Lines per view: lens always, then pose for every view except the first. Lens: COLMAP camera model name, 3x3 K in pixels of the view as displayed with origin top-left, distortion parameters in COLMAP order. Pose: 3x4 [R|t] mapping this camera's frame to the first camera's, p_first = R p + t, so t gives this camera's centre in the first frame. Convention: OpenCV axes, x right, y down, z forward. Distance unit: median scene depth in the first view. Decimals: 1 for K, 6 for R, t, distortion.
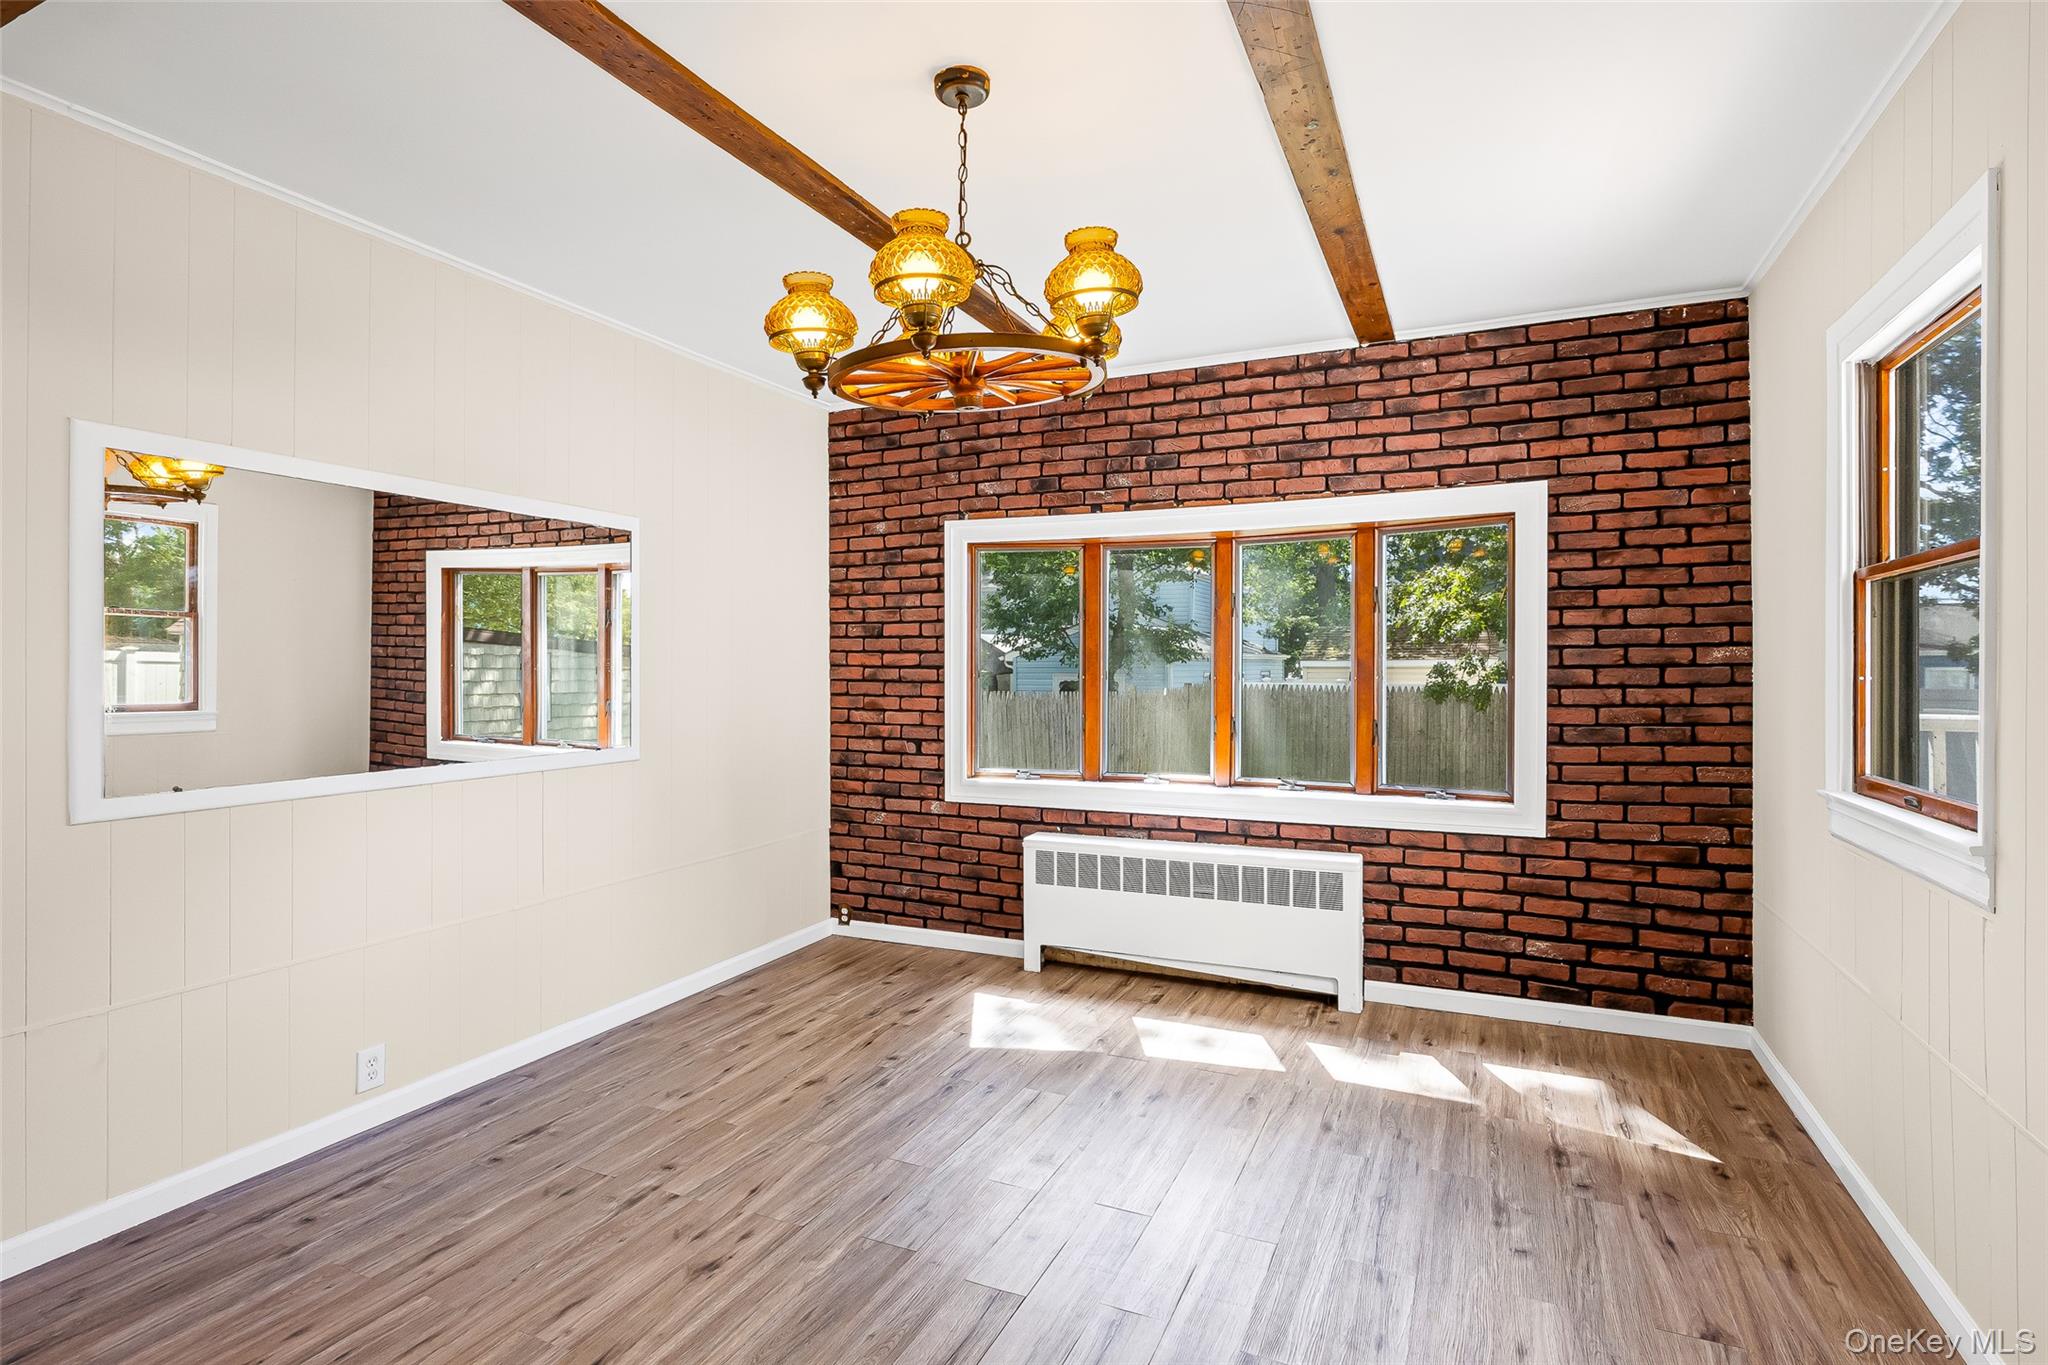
lens RADIAL K [[984.0, 0, 1023.8], [0, 984.0, 670.8], [0, 0, 1]] dist [-0.000752, -0.000101]
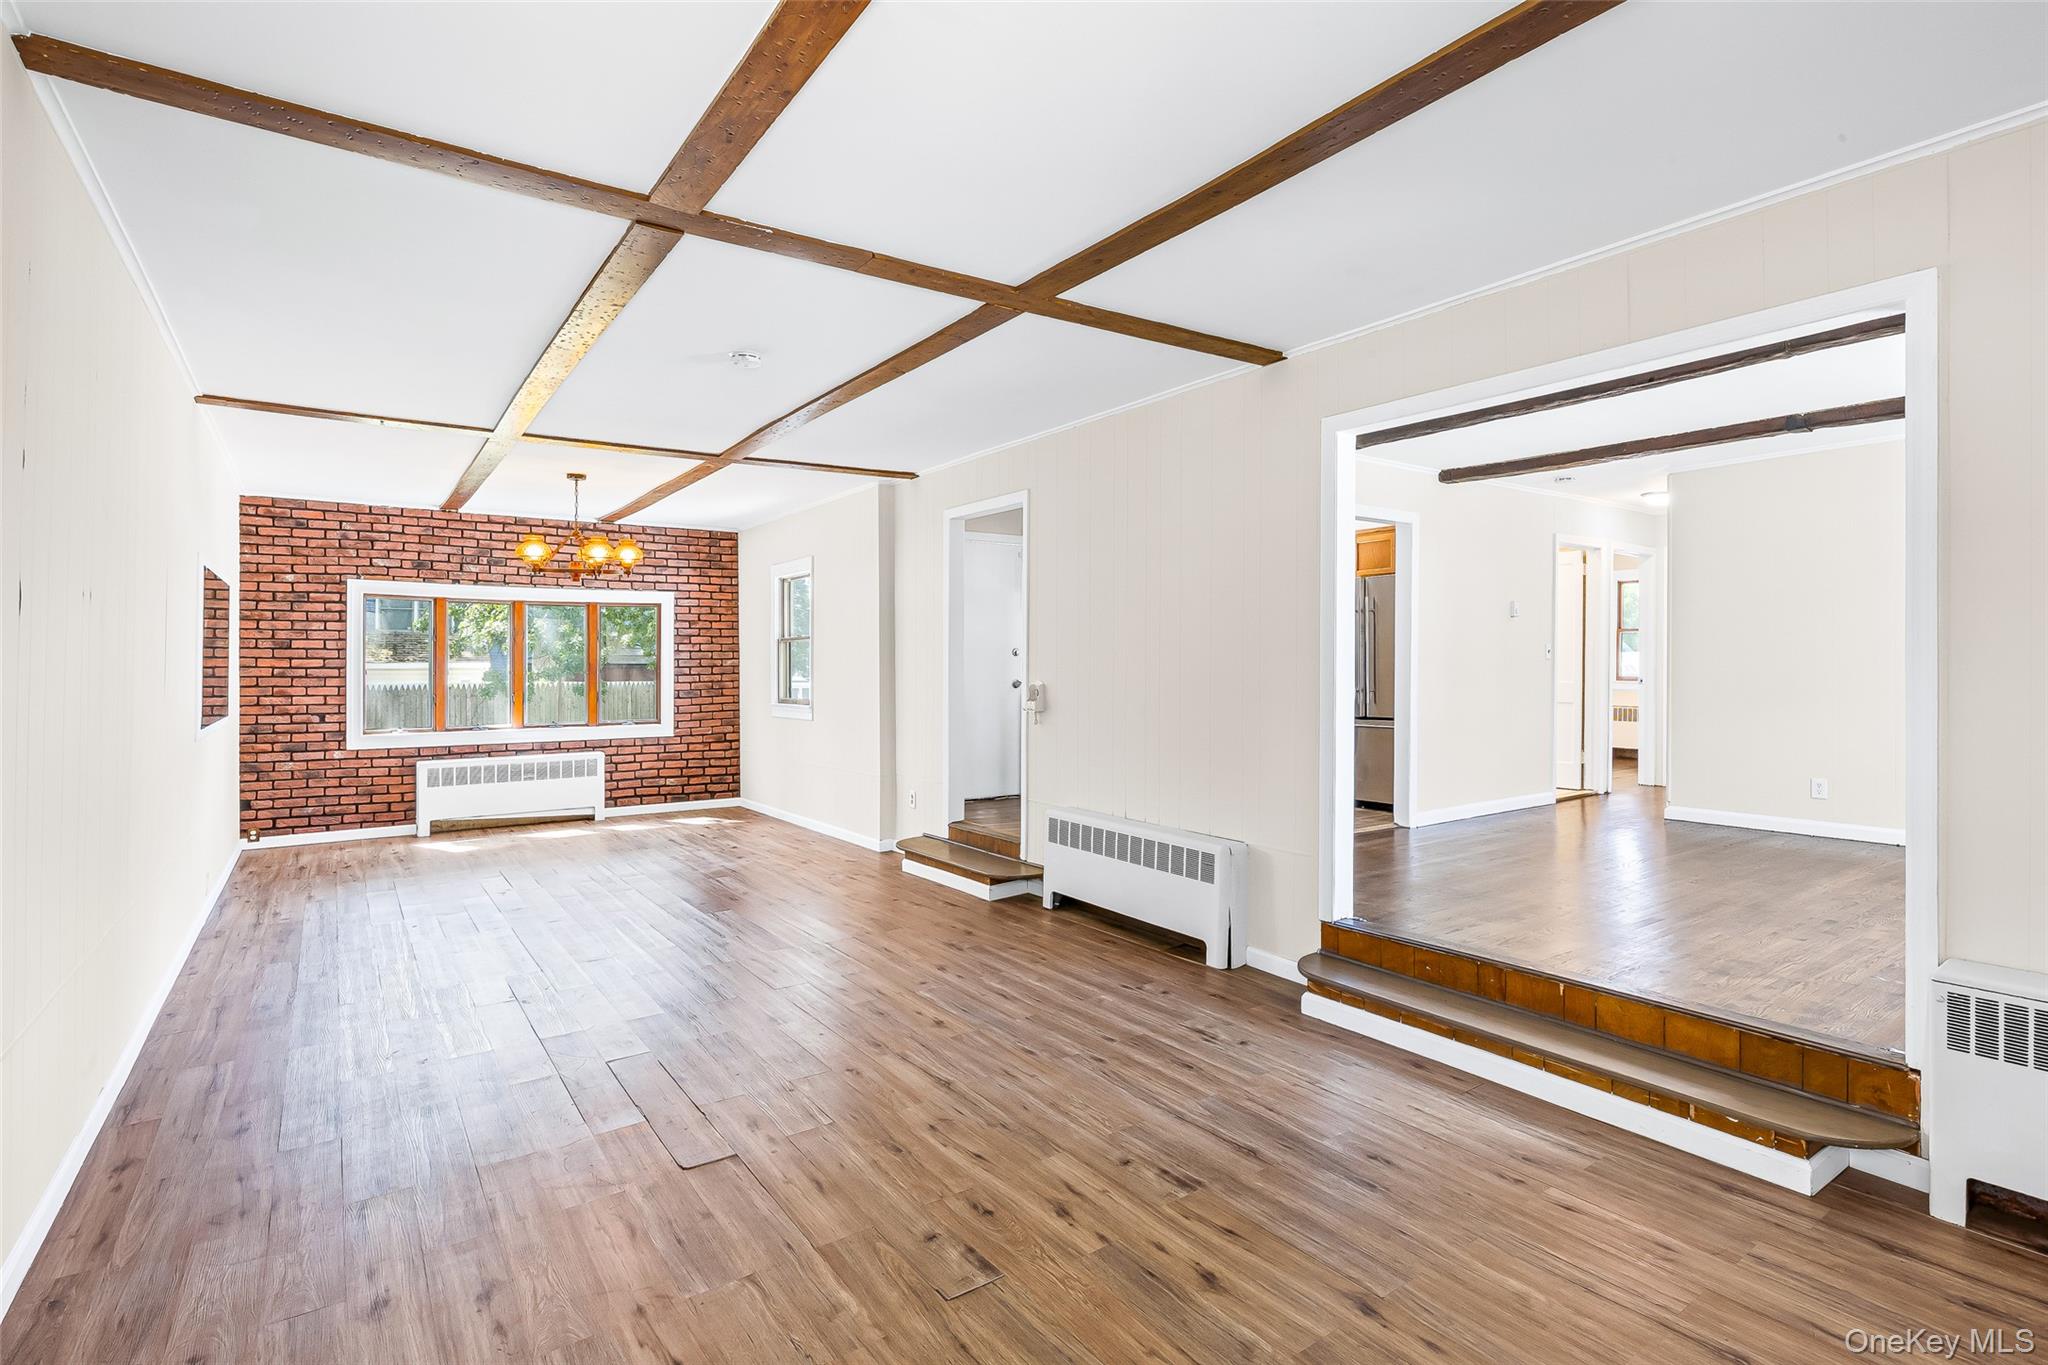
lens RADIAL K [[967.5, 0, 1023.9], [0, 967.5, 674.5], [0, 0, 1]] dist [-0.042961, -0.000025]
pose [[0.497433, -0.008753, 0.867458, -1.081131], [0.003848, 0.999962, 0.007883, -0.001153], [-0.867494, -0.000583, 0.497448, -0.927861]]
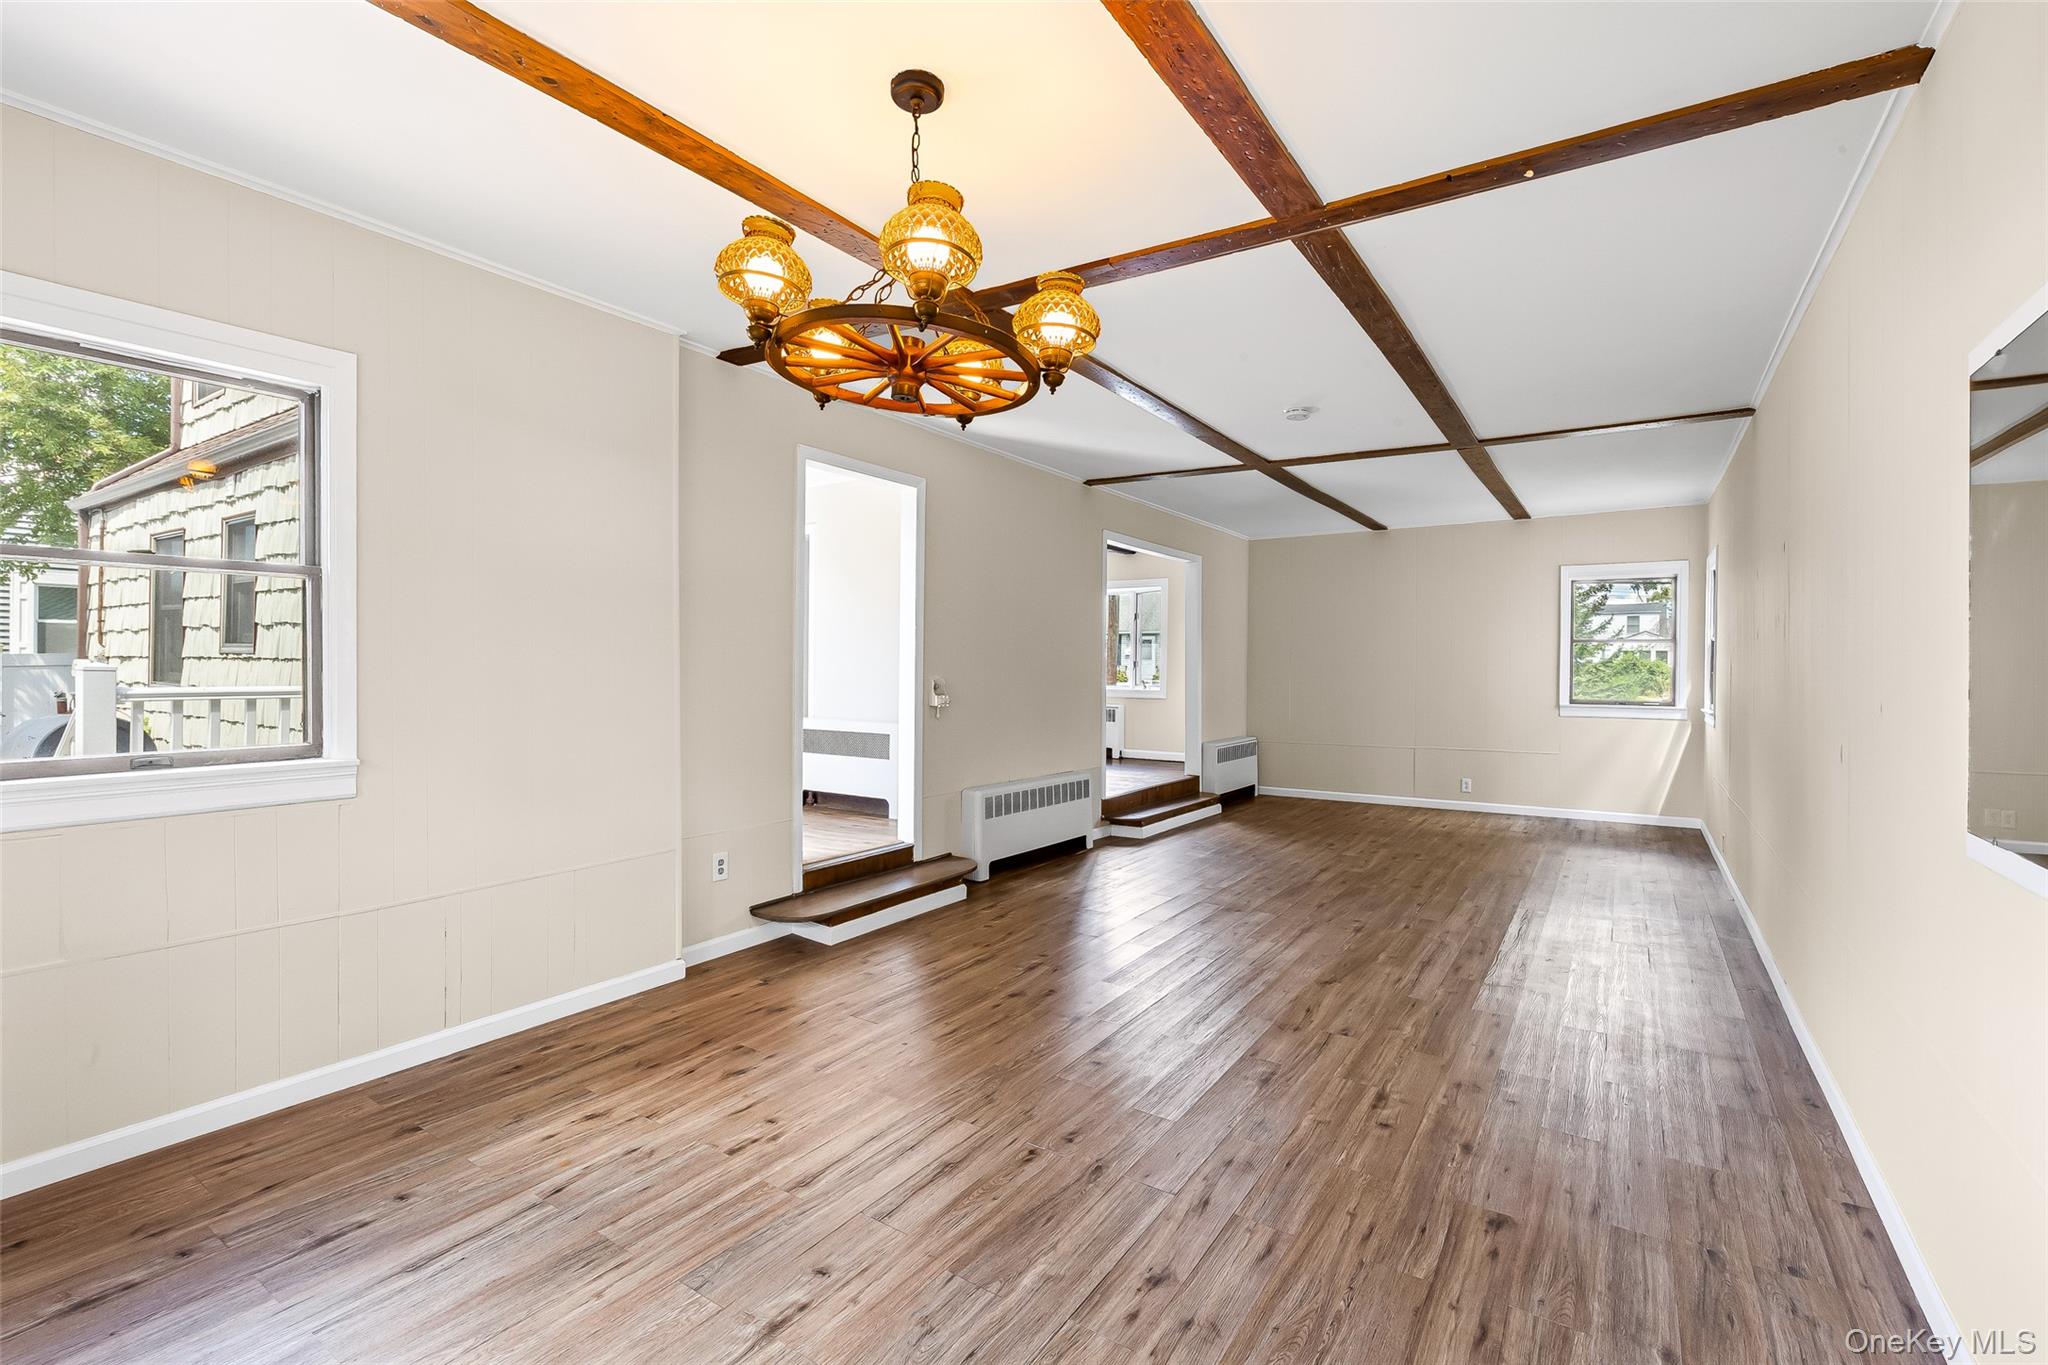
lens RADIAL K [[921.6, 0, 1023.2], [0, 921.6, 665.6], [0, 0, 1]] dist [0.000590, 0.000086]
pose [[-0.987857, -0.008933, 0.155106, -0.182047], [-0.007935, 0.999944, 0.007049, -0.004518], [-0.155160, 0.005733, -0.987873, 1.072356]]
